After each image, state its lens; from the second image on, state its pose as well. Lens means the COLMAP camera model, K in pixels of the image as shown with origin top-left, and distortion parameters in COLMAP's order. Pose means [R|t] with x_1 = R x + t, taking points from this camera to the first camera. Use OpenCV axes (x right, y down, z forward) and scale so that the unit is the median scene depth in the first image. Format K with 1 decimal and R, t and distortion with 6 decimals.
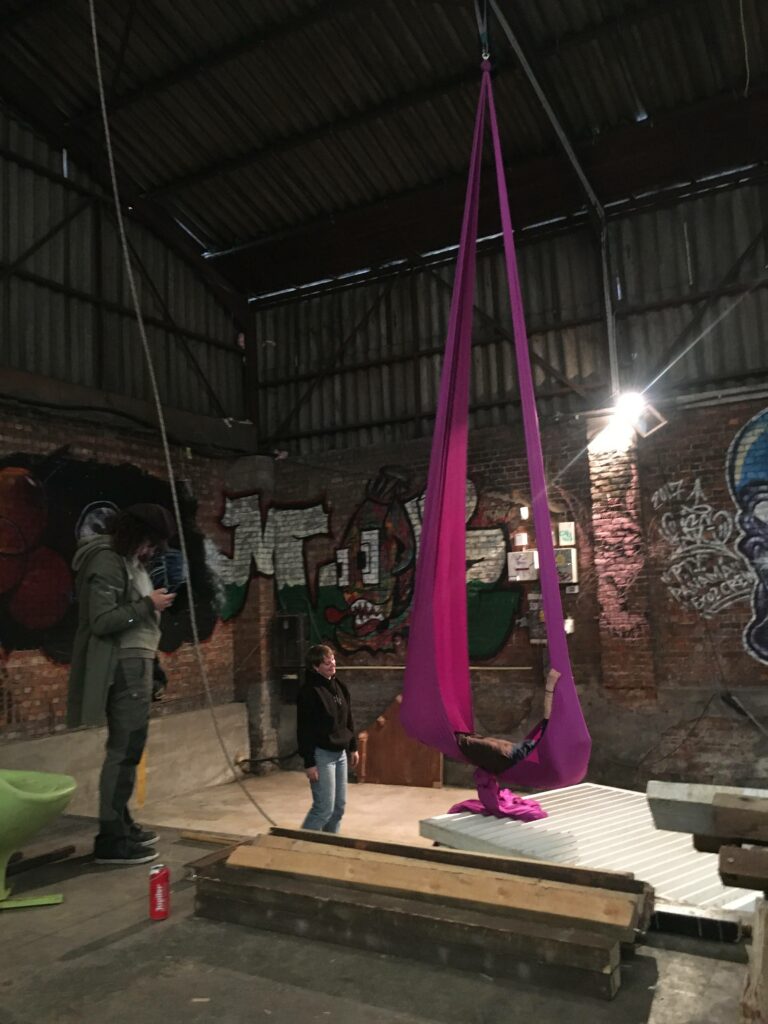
lens RADIAL K [[867.8, 0, 384.0], [0, 867.8, 512.0], [0, 0, 1]] dist [0.072061, -0.069125]
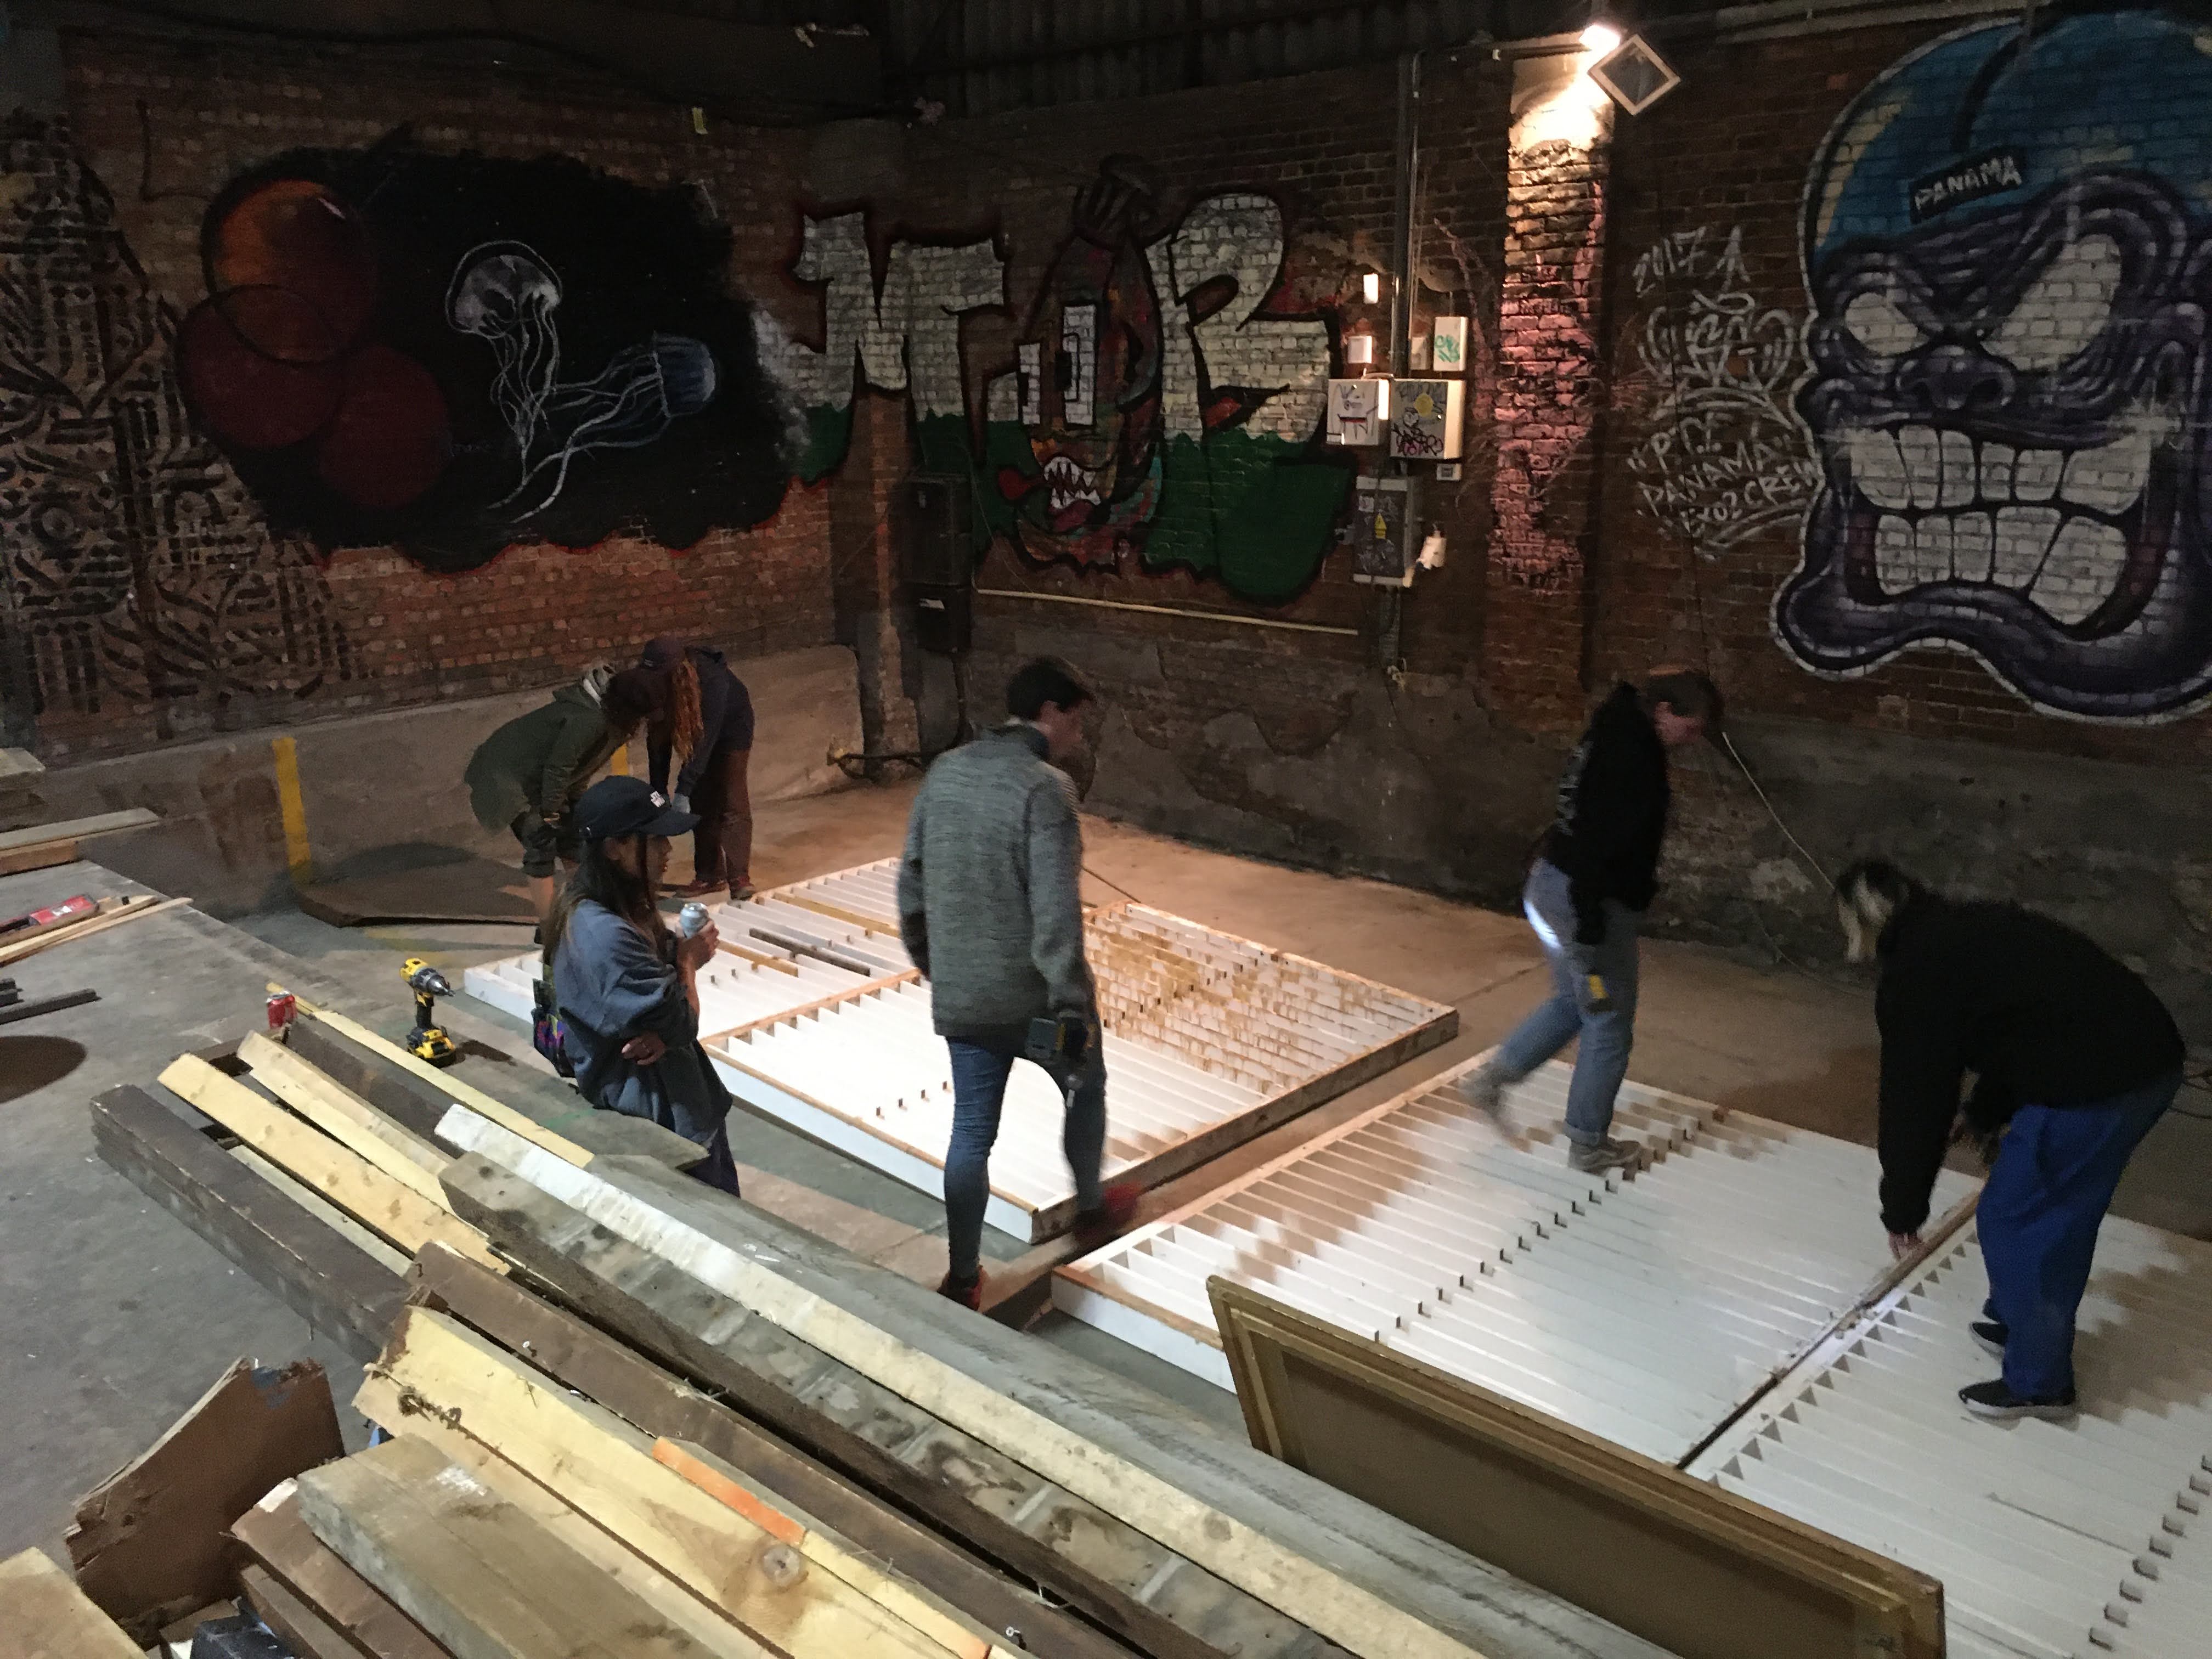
lens RADIAL K [[1874.6, 0, 1106.0], [0, 1874.6, 829.5], [0, 0, 1]] dist [0.072061, -0.069125]
pose [[0.972271, 0.086152, -0.217407, 0.264462], [-0.002251, 0.933073, 0.359680, -0.087444], [0.233844, -0.349218, 0.907394, 0.001577]]
